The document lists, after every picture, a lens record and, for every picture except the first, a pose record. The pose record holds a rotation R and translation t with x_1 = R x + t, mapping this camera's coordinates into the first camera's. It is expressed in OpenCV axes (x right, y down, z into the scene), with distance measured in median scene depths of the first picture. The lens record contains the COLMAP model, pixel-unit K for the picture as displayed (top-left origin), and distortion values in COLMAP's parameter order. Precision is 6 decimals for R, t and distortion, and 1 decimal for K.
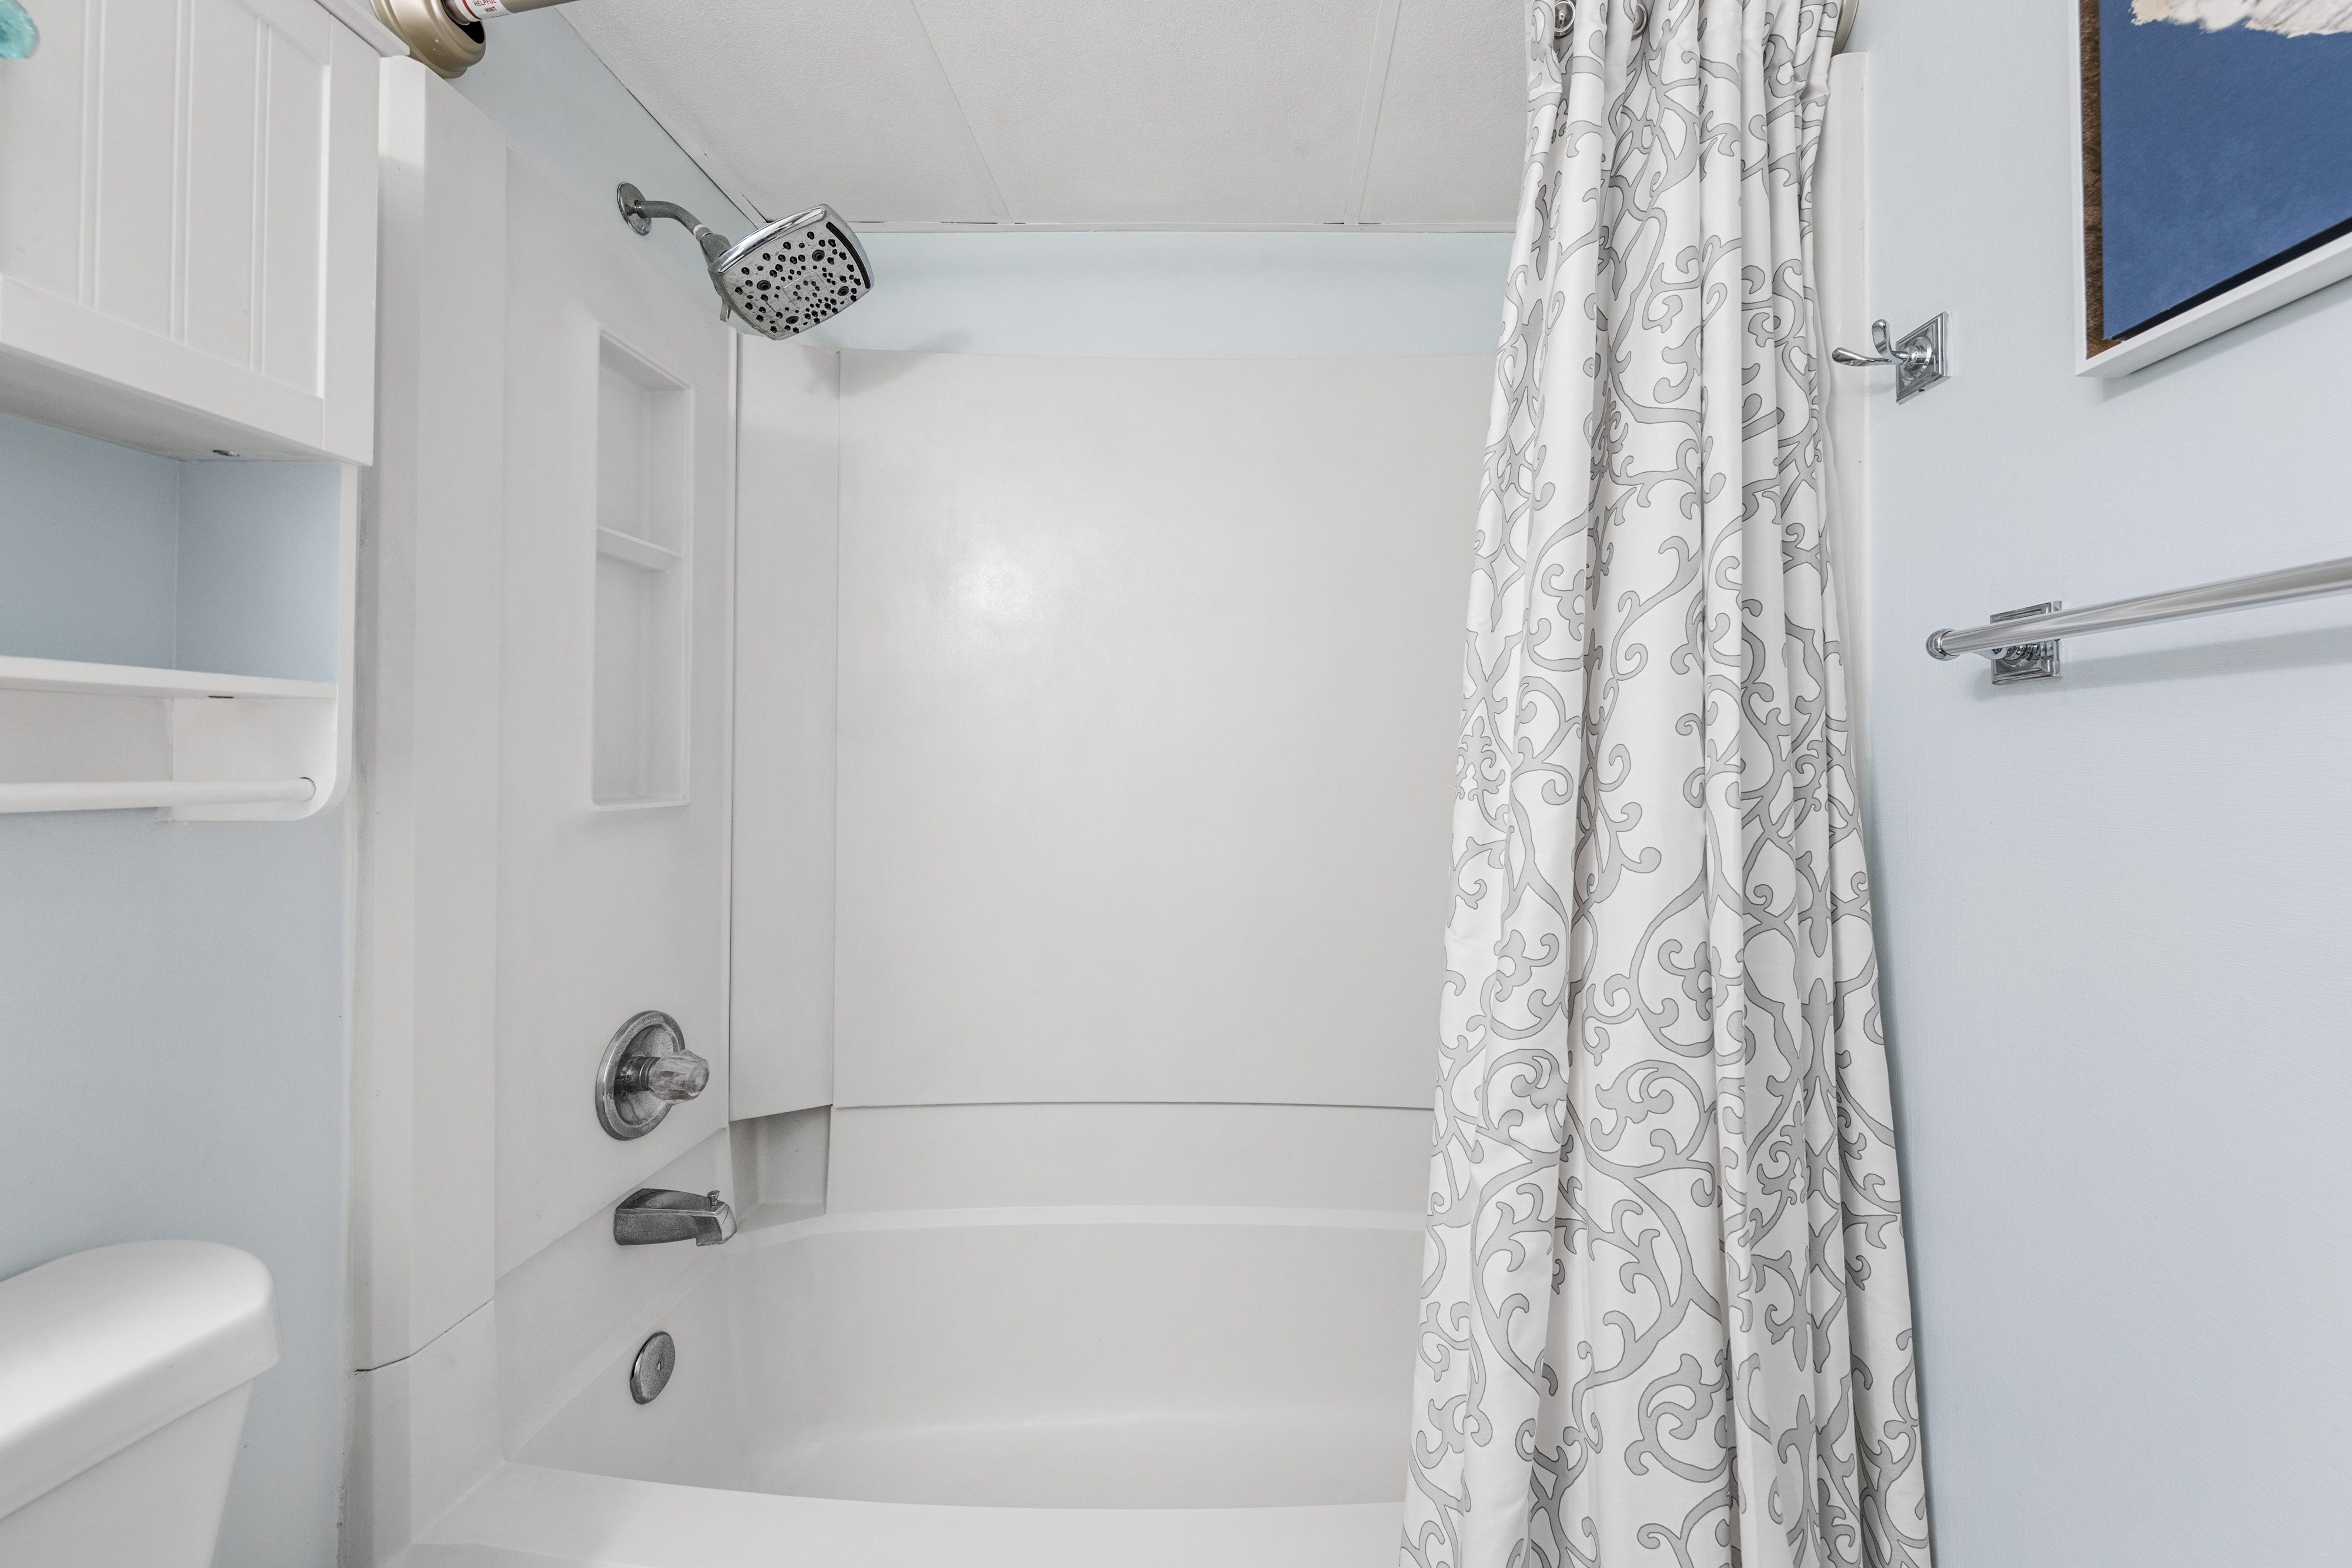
lens RADIAL K [[877.4, 0, 1253.1], [0, 877.4, 744.4], [0, 0, 1]] dist [-0.000053, -0.000014]
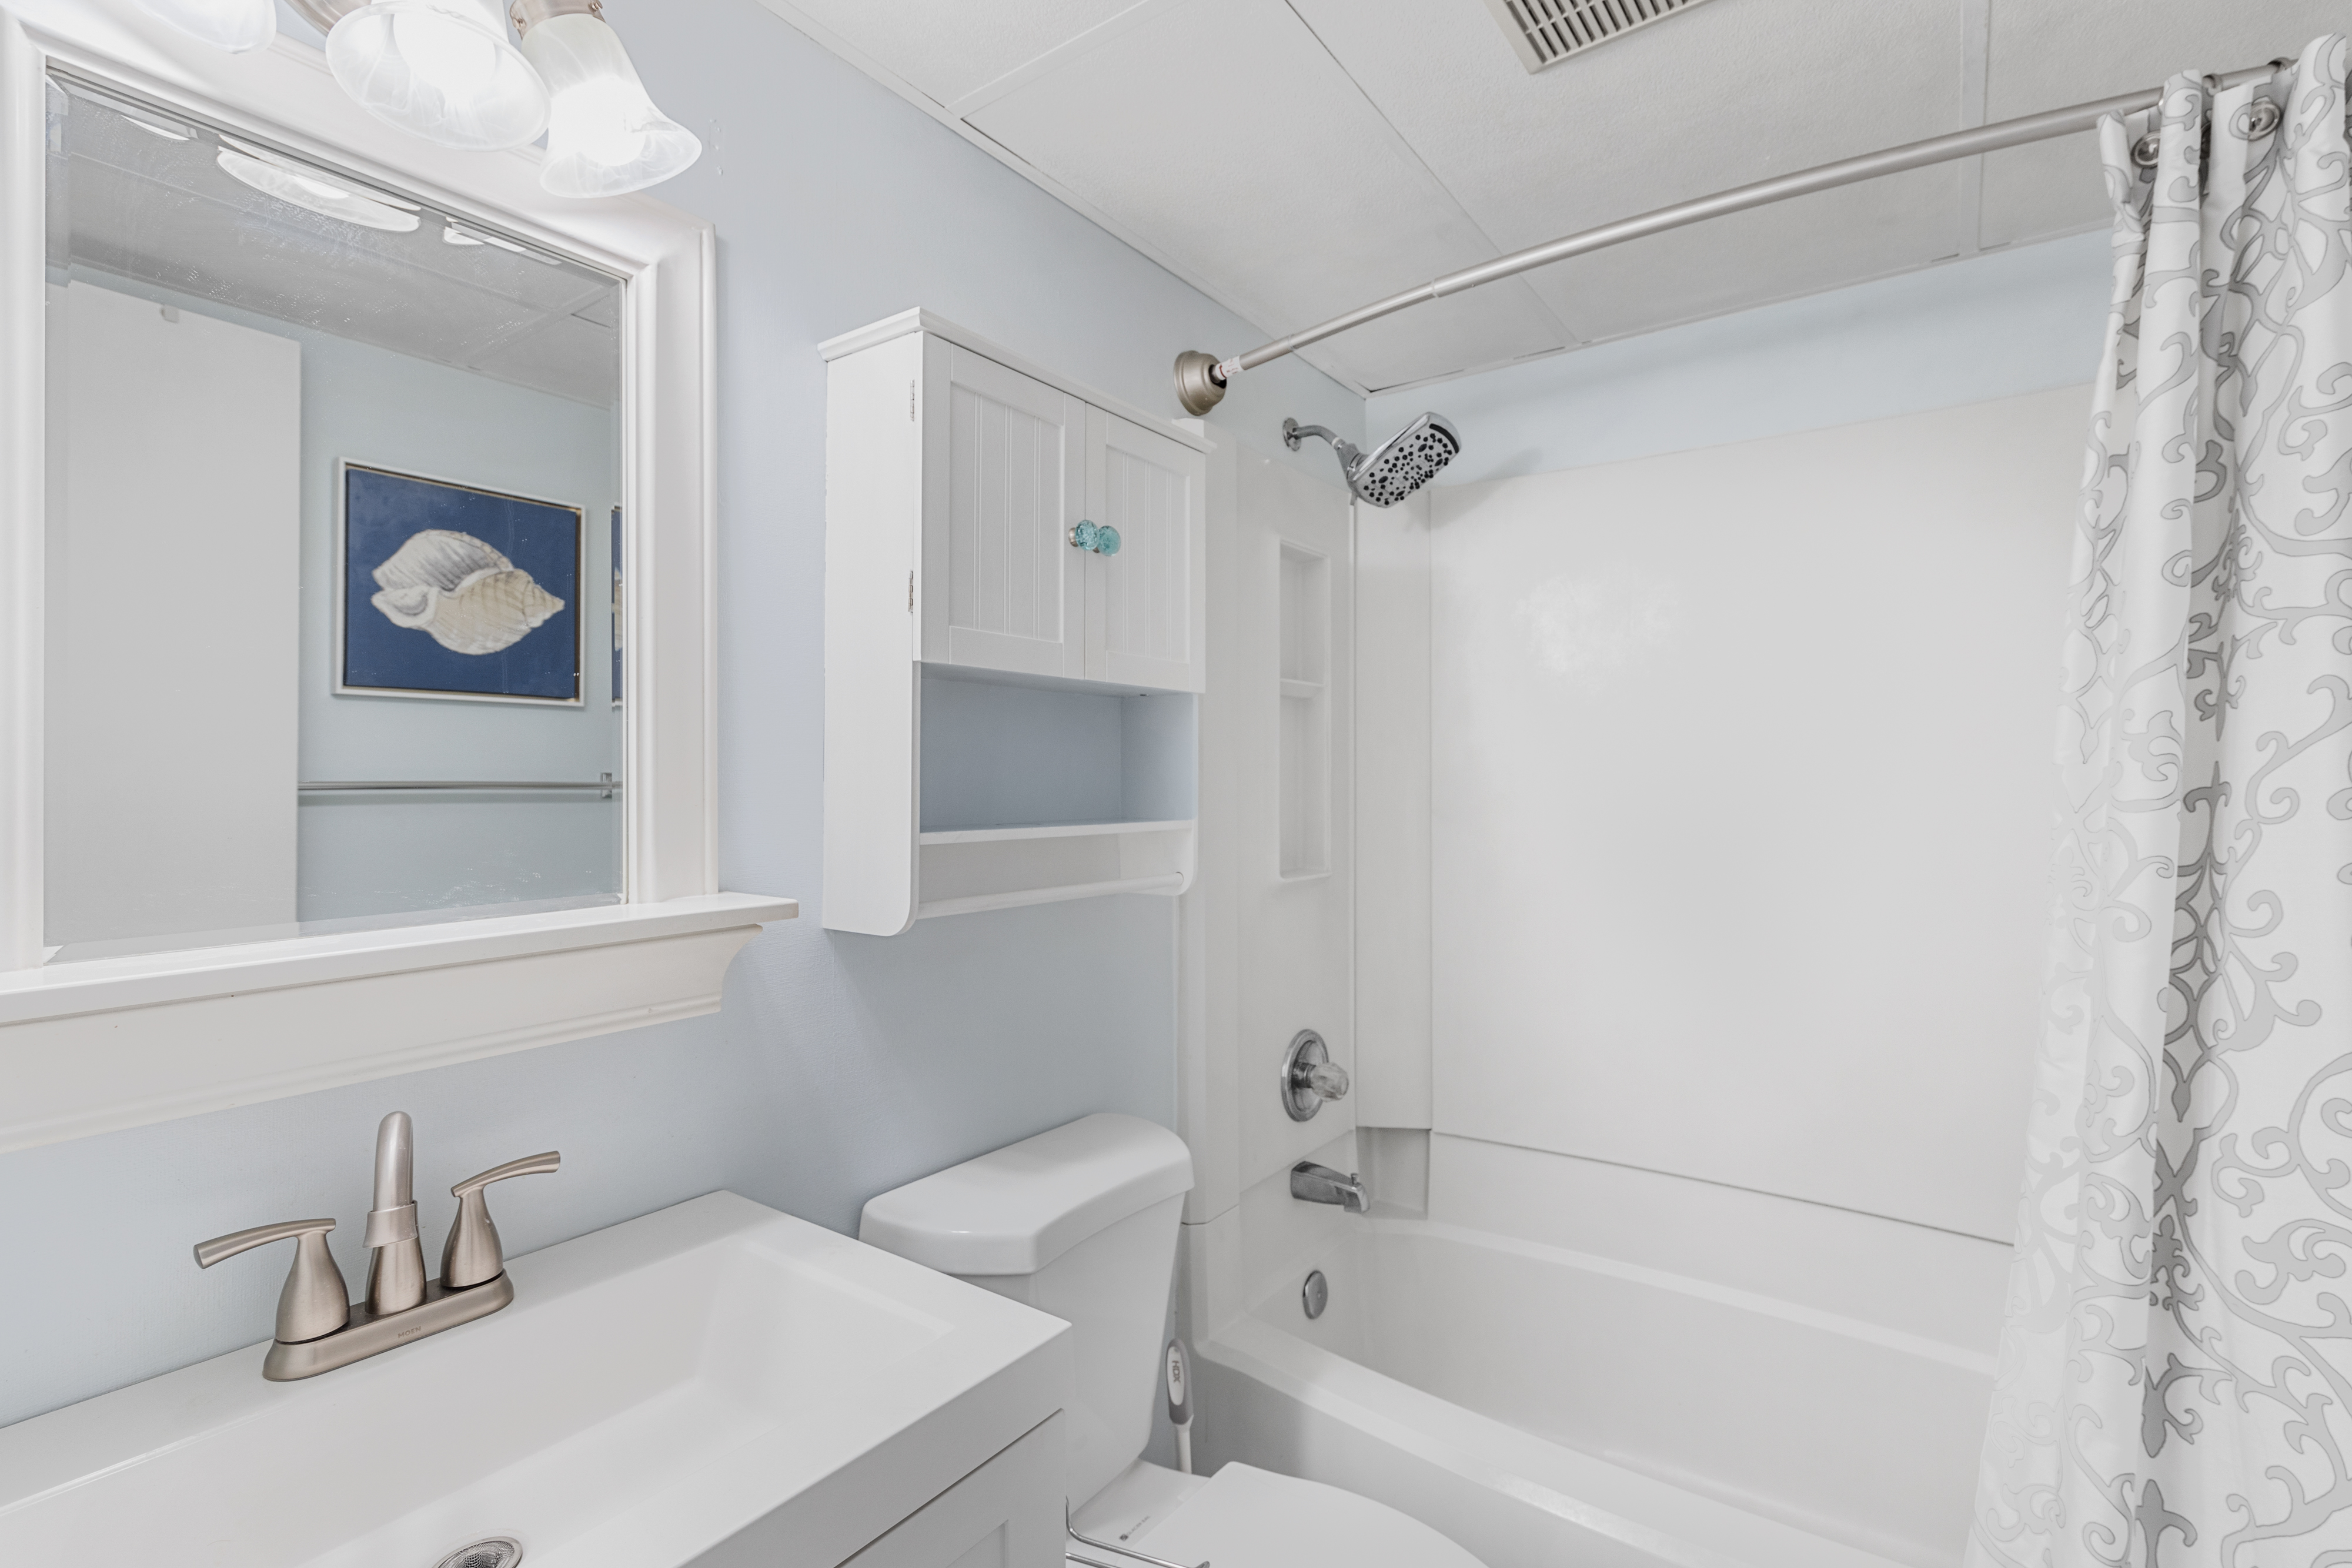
lens RADIAL K [[1040.9, 0, 1176.0], [0, 1040.9, 784.0], [0, 0, 1]] dist [-0.015914, 0.005288]
pose [[0.804185, -0.008121, -0.594323, 0.097623], [0.019813, 0.999717, 0.013150, -0.098597], [0.594048, -0.022350, 0.804119, -0.403417]]
